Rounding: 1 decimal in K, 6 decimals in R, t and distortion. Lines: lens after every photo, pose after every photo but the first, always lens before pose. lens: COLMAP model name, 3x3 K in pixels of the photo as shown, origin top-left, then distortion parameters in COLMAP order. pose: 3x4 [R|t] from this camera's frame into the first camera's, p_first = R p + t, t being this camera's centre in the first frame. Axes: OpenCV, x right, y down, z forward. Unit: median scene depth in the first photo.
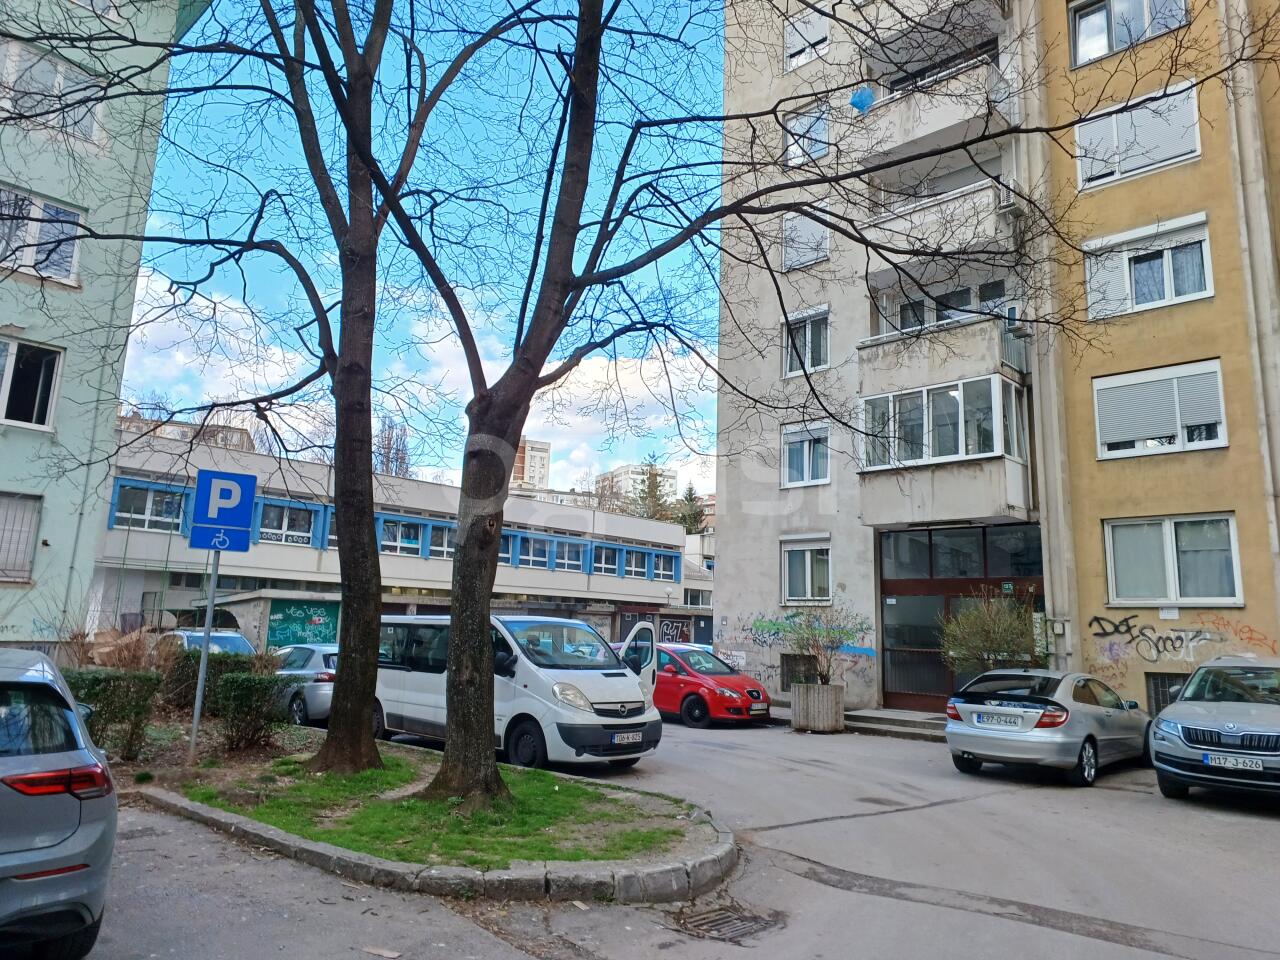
lens RADIAL K [[868.4, 0, 633.8], [0, 868.4, 479.1], [0, 0, 1]] dist [0.025933, -0.037282]
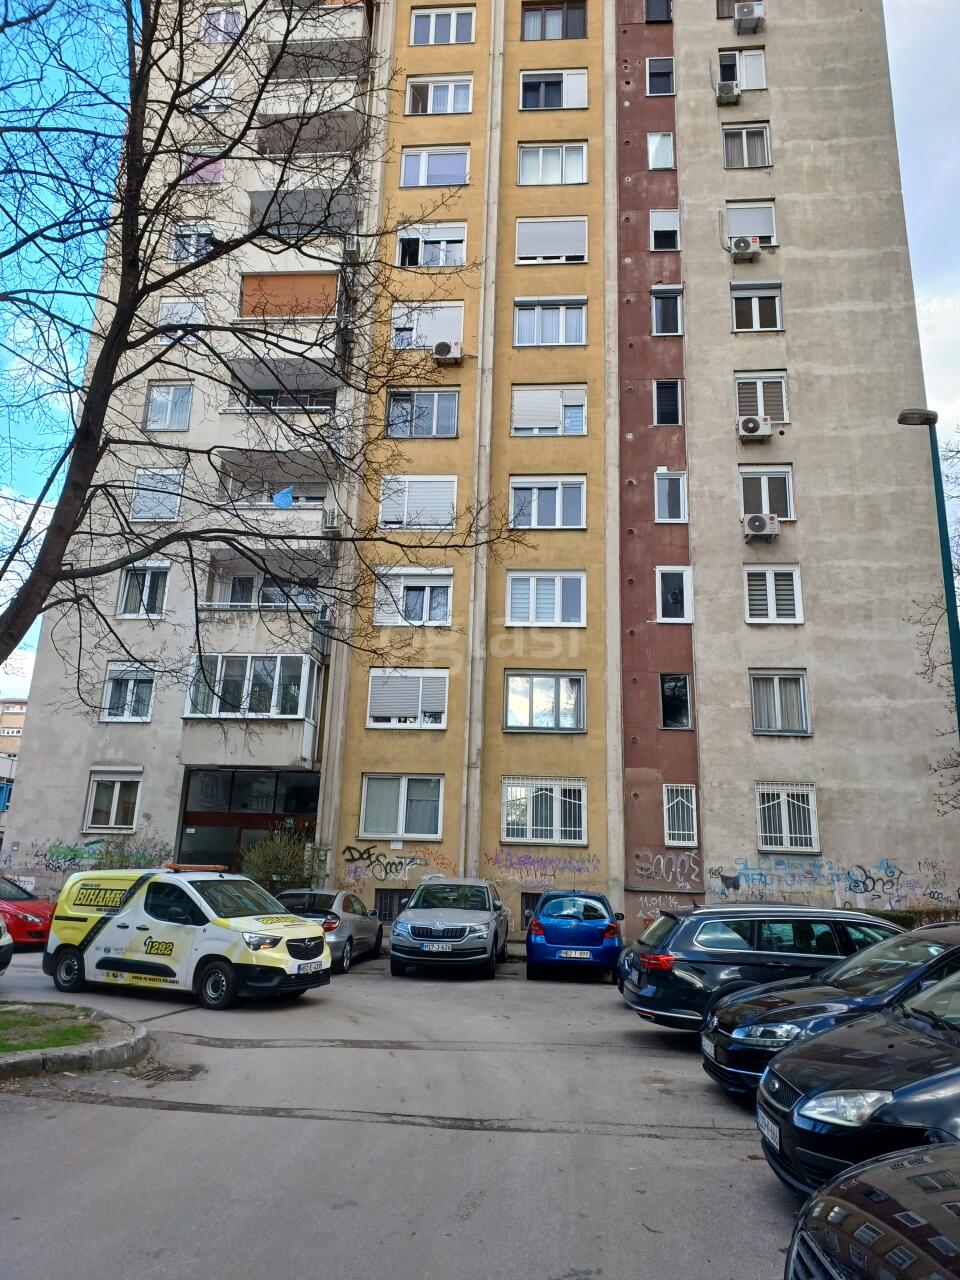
lens RADIAL K [[868.4, 0, 496.9], [0, 868.4, 635.9], [0, 0, 1]] dist [0.025933, -0.037282]
pose [[0.764040, 0.160442, 0.624902, -0.187501], [-0.118728, 0.987009, -0.108249, -0.044753], [-0.634151, 0.008513, 0.773162, -0.178786]]
